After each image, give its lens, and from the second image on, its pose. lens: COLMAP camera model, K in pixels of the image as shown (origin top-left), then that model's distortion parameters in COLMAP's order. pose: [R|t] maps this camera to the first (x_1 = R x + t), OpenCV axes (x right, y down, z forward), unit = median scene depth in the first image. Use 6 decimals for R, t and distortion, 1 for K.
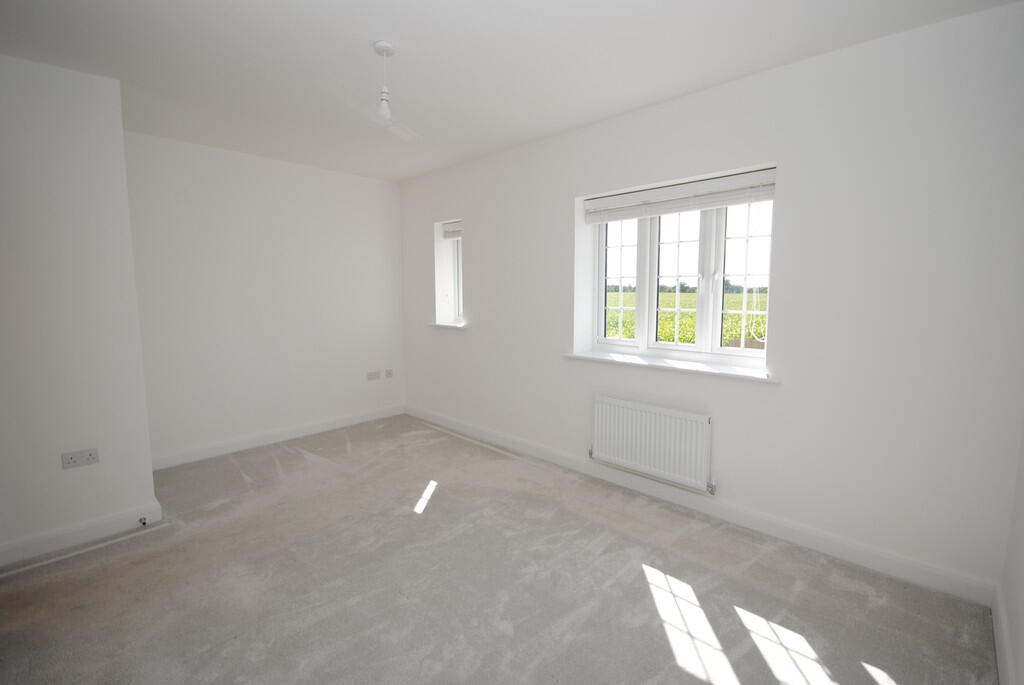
lens RADIAL K [[456.7, 0, 512.0], [0, 456.7, 342.5], [0, 0, 1]] dist [0.000970, 0.000060]
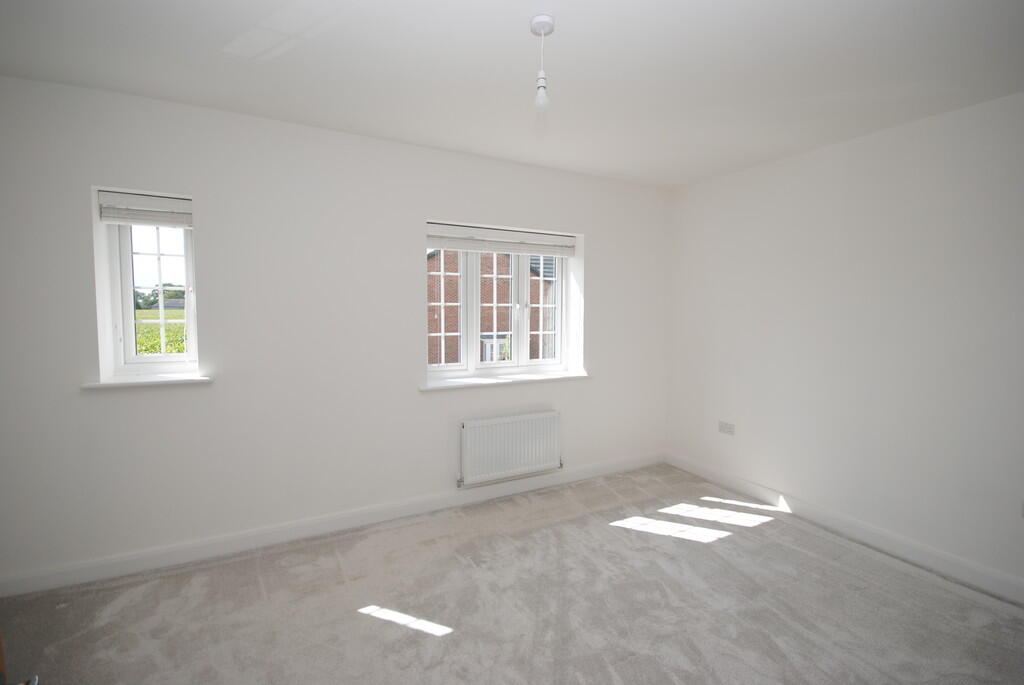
lens RADIAL K [[455.3, 0, 512.0], [0, 455.3, 342.5], [0, 0, 1]] dist [-0.057537, -0.000008]
pose [[0.297953, -0.057058, 0.952874, -0.780332], [0.099443, 0.994636, 0.028464, -0.080051], [-0.949387, 0.086276, 0.302029, 0.640876]]
